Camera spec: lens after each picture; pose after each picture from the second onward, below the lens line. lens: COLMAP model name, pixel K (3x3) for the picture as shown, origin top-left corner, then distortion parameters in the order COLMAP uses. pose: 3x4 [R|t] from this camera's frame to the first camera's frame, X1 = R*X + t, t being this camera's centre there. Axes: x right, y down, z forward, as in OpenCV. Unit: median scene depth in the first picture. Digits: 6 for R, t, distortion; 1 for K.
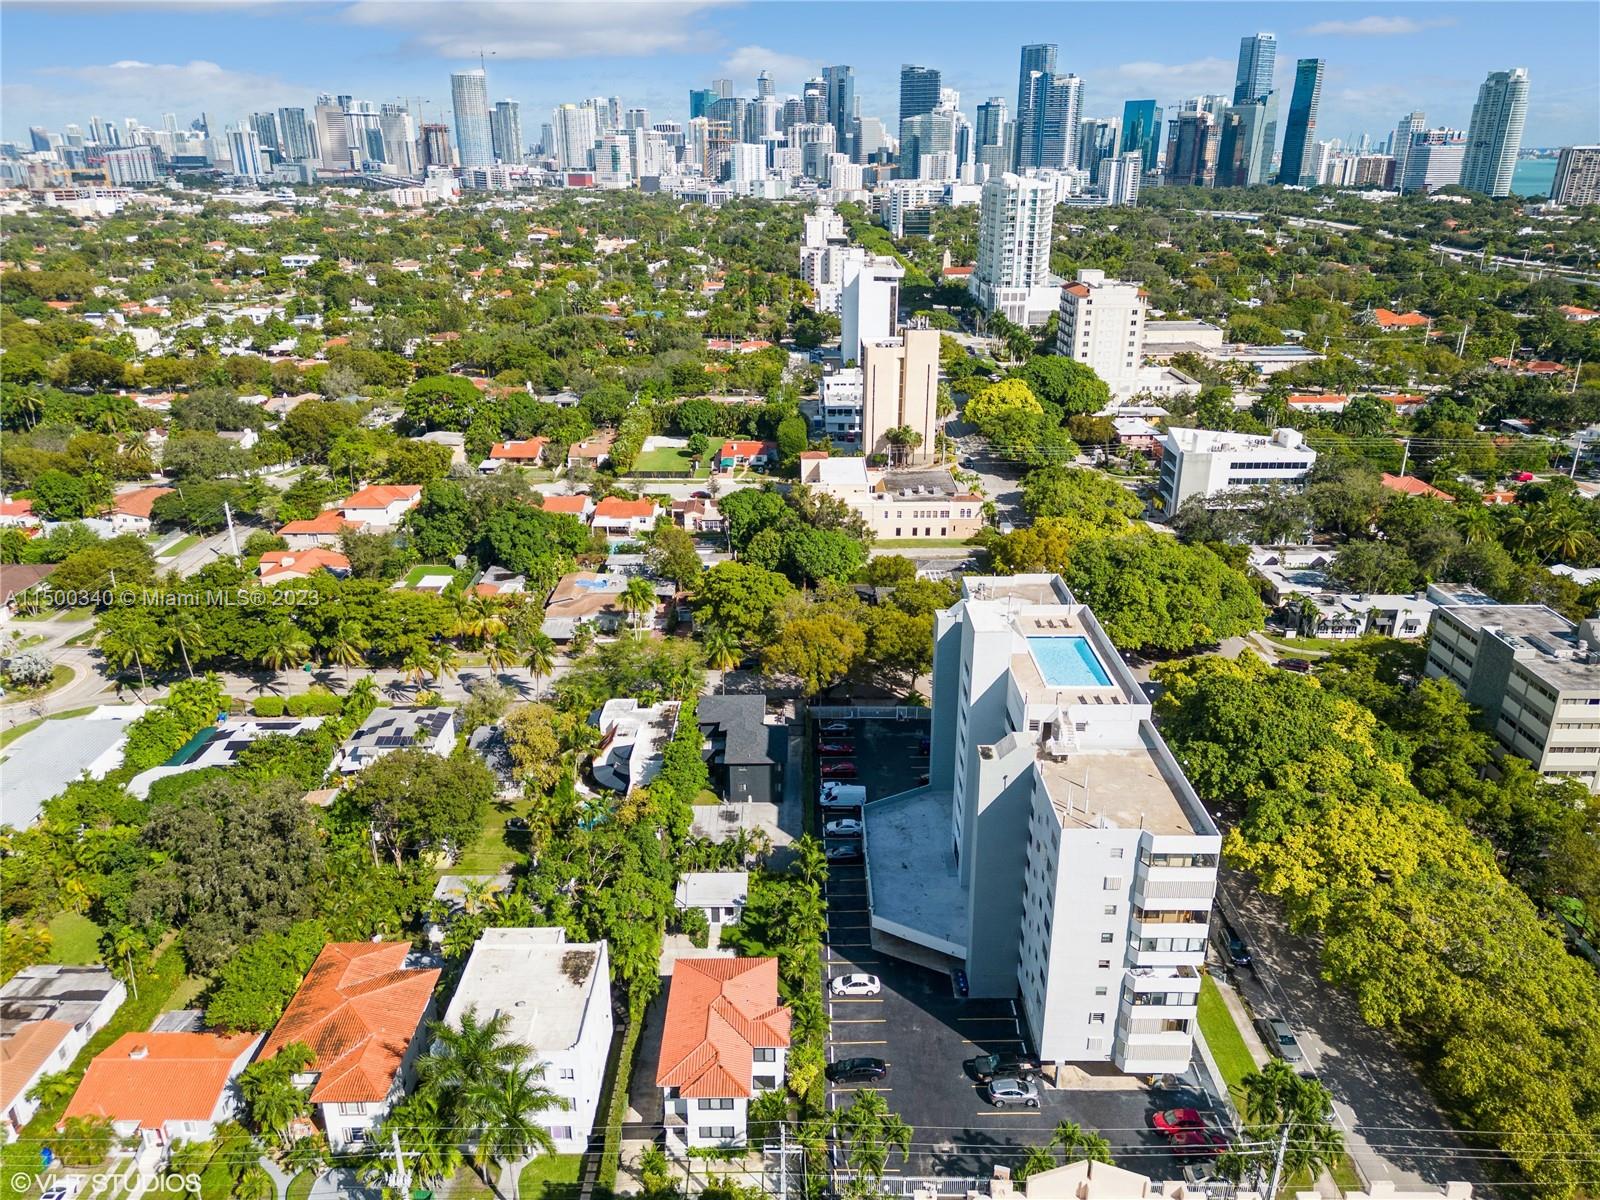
lens RADIAL K [[1161.8, 0, 800.0], [0, 1161.8, 600.0], [0, 0, 1]] dist [0.059785, -0.063308]
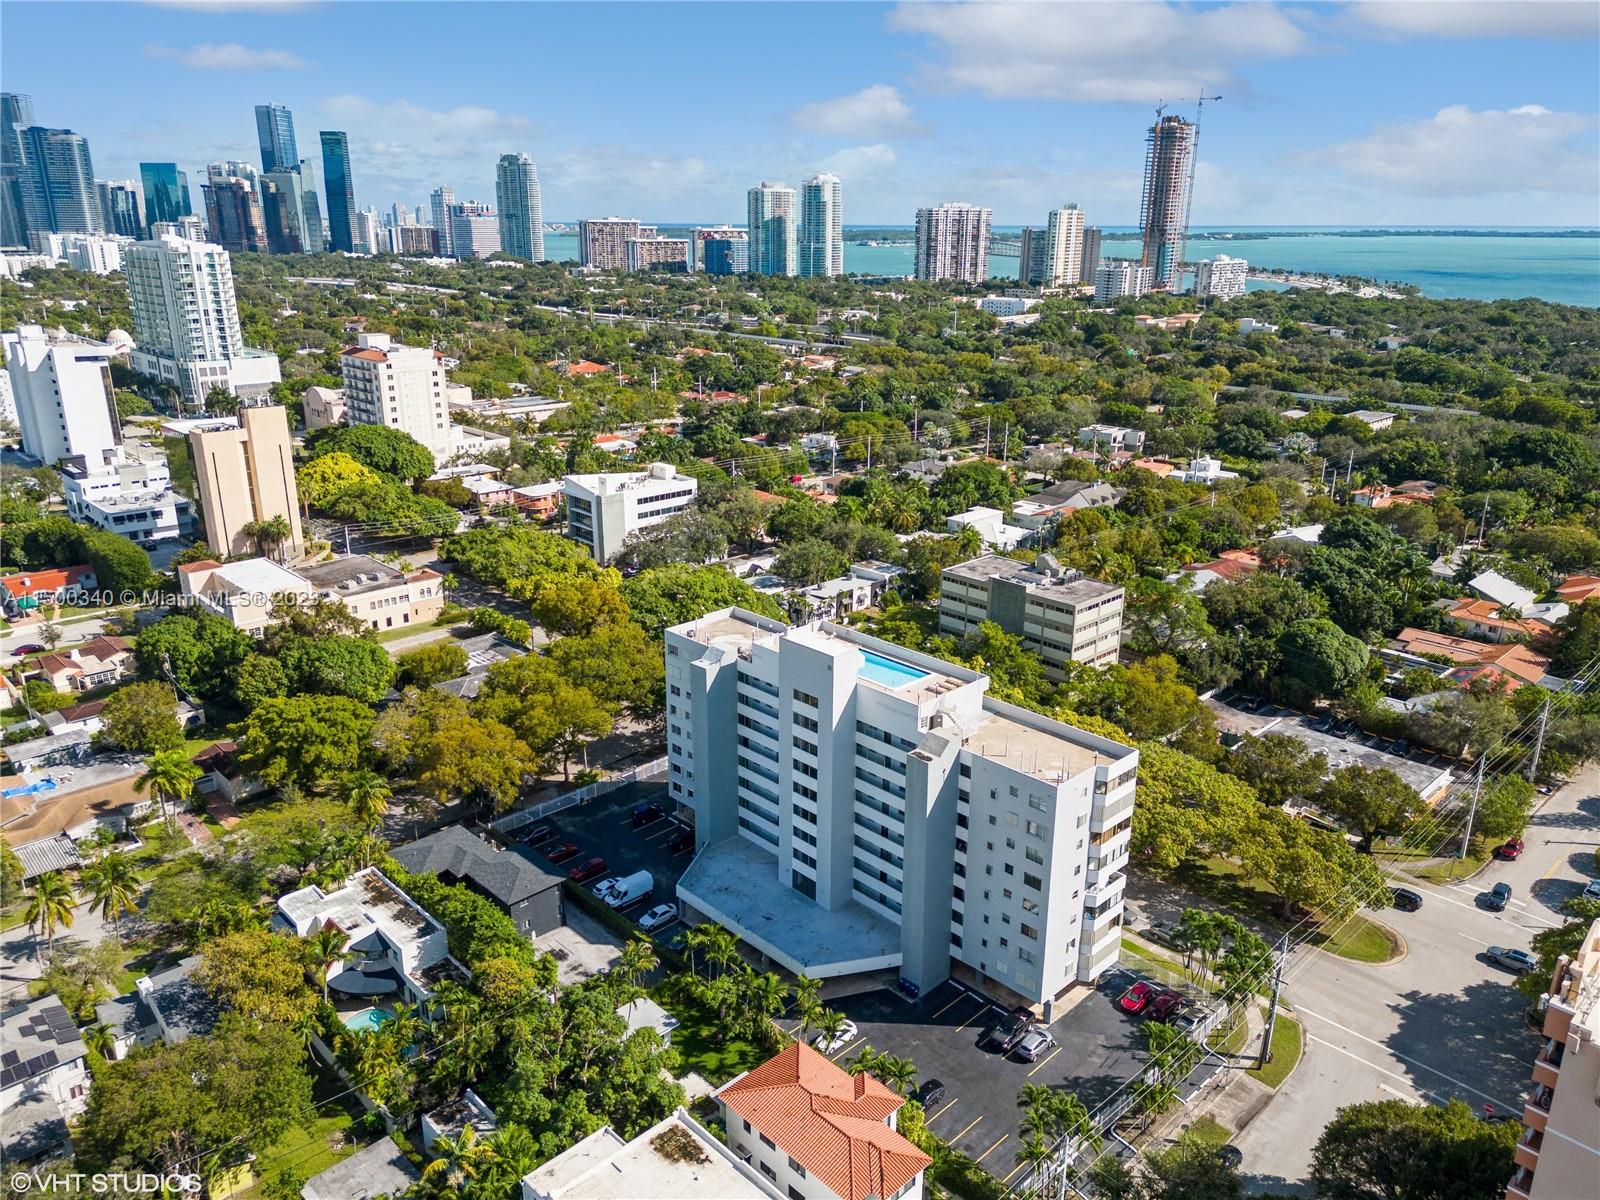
lens RADIAL K [[1161.8, 0, 800.0], [0, 1161.8, 600.0], [0, 0, 1]] dist [0.059785, -0.063308]
pose [[0.706009, -0.209296, 0.676570, -0.223752], [0.244624, 0.968602, 0.044367, -0.030709], [-0.664613, 0.134182, 0.735041, 0.099351]]
